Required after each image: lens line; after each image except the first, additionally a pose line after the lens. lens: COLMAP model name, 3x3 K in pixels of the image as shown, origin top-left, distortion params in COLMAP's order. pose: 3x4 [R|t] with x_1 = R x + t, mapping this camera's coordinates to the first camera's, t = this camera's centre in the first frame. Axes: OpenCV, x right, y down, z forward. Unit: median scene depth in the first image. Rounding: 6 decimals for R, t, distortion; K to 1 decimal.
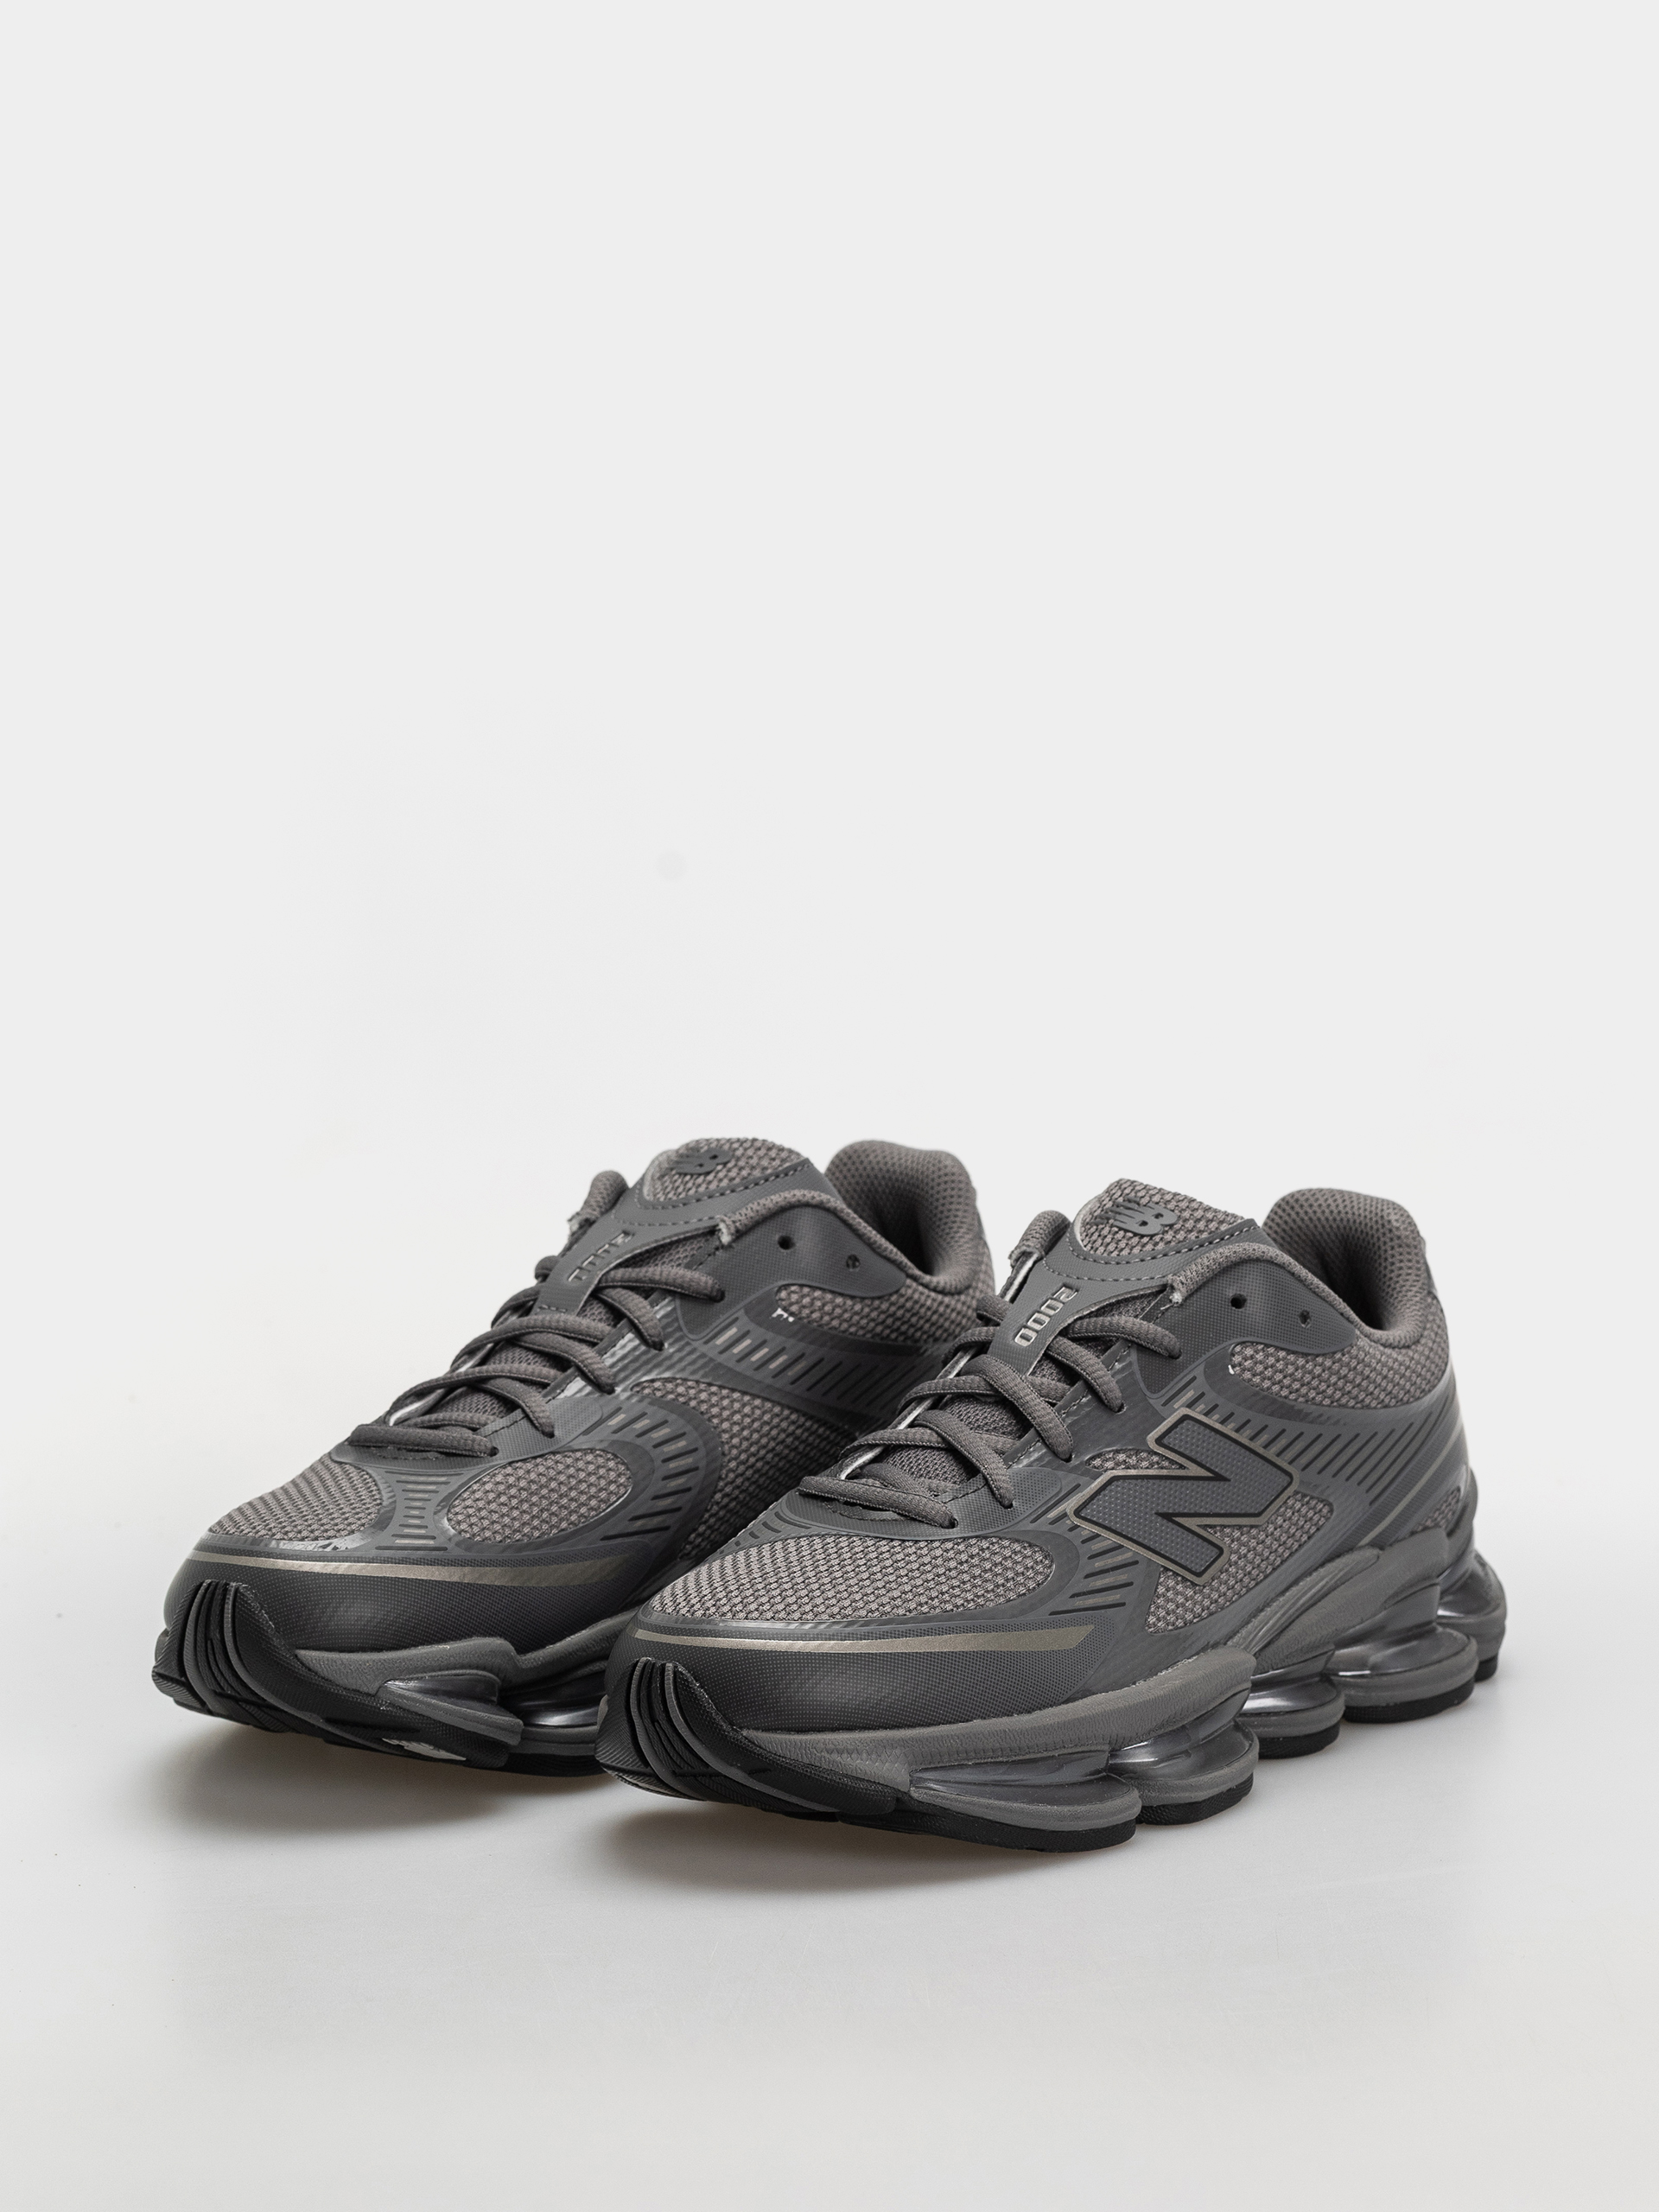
lens RADIAL K [[8033.3, 0, 829.5], [0, 8033.3, 1106.0], [0, 0, 1]] dist [0.034233, -0.751861]
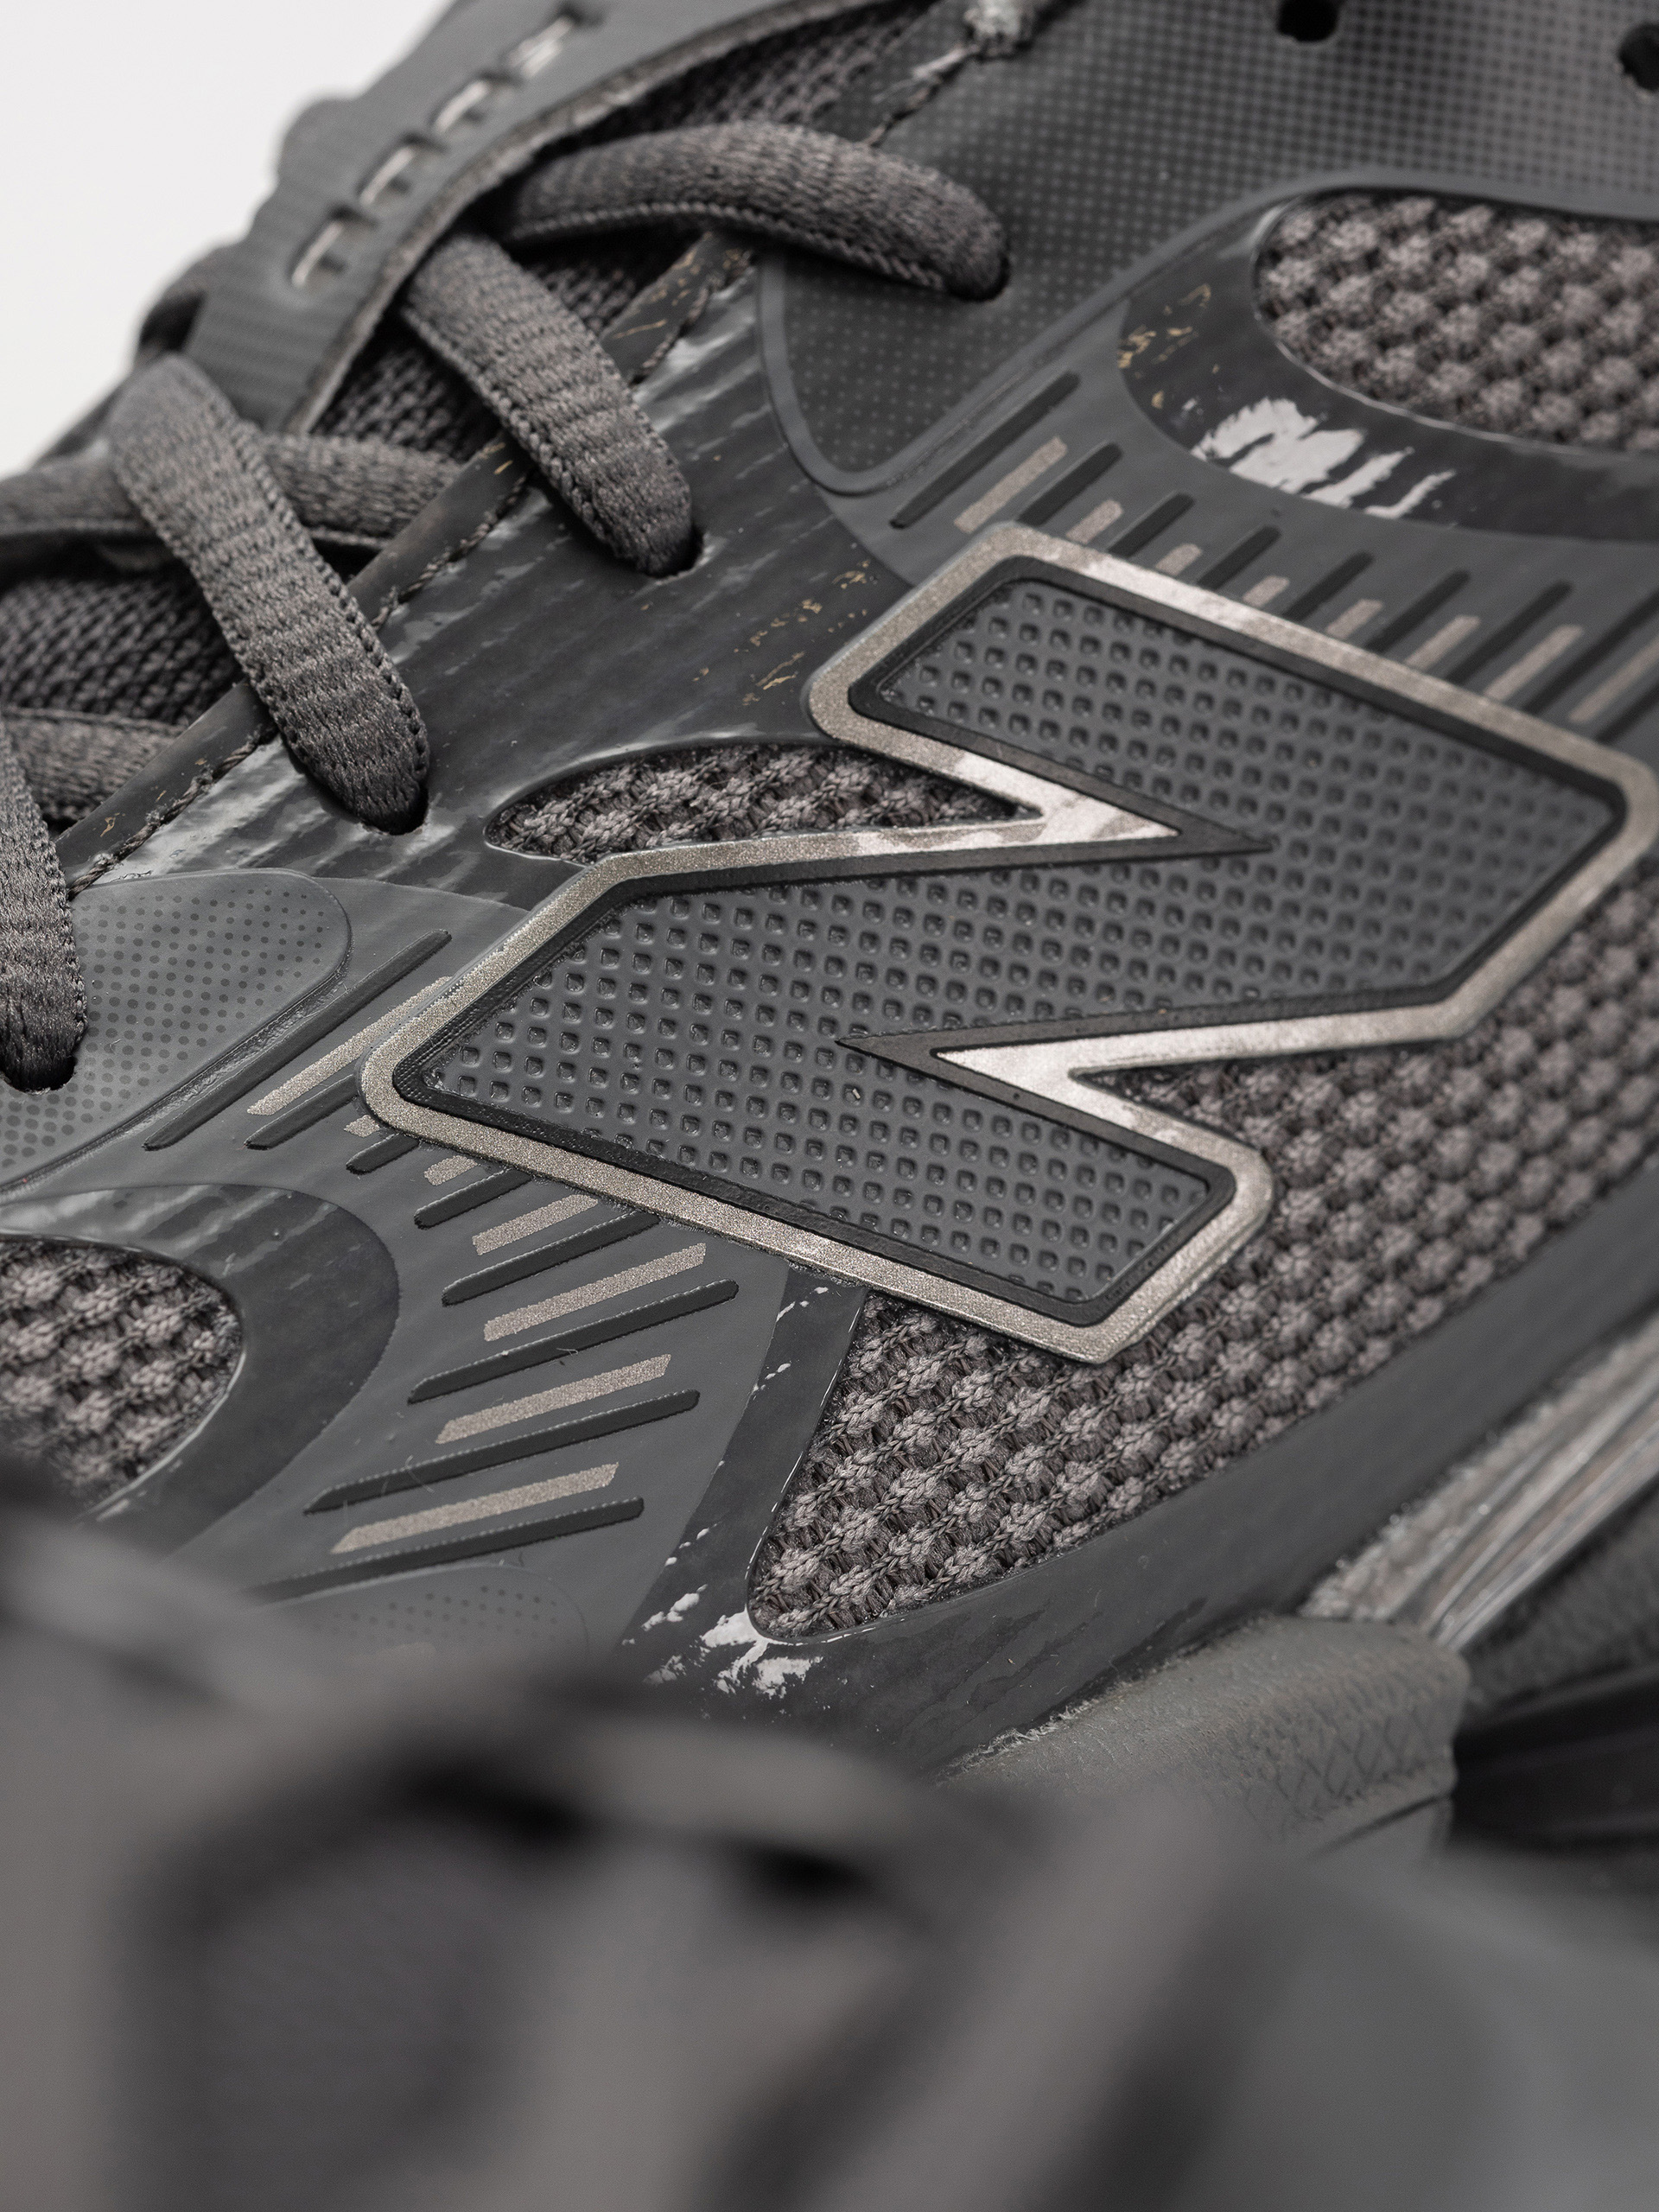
lens RADIAL K [[8033.3, 0, 829.5], [0, 8033.3, 1106.0], [0, 0, 1]] dist [0.034233, -0.751861]
pose [[0.957119, -0.050485, -0.285262, 0.100009], [0.085428, 0.990096, 0.111406, 0.028767], [0.276812, -0.130998, 0.951953, 0.797182]]
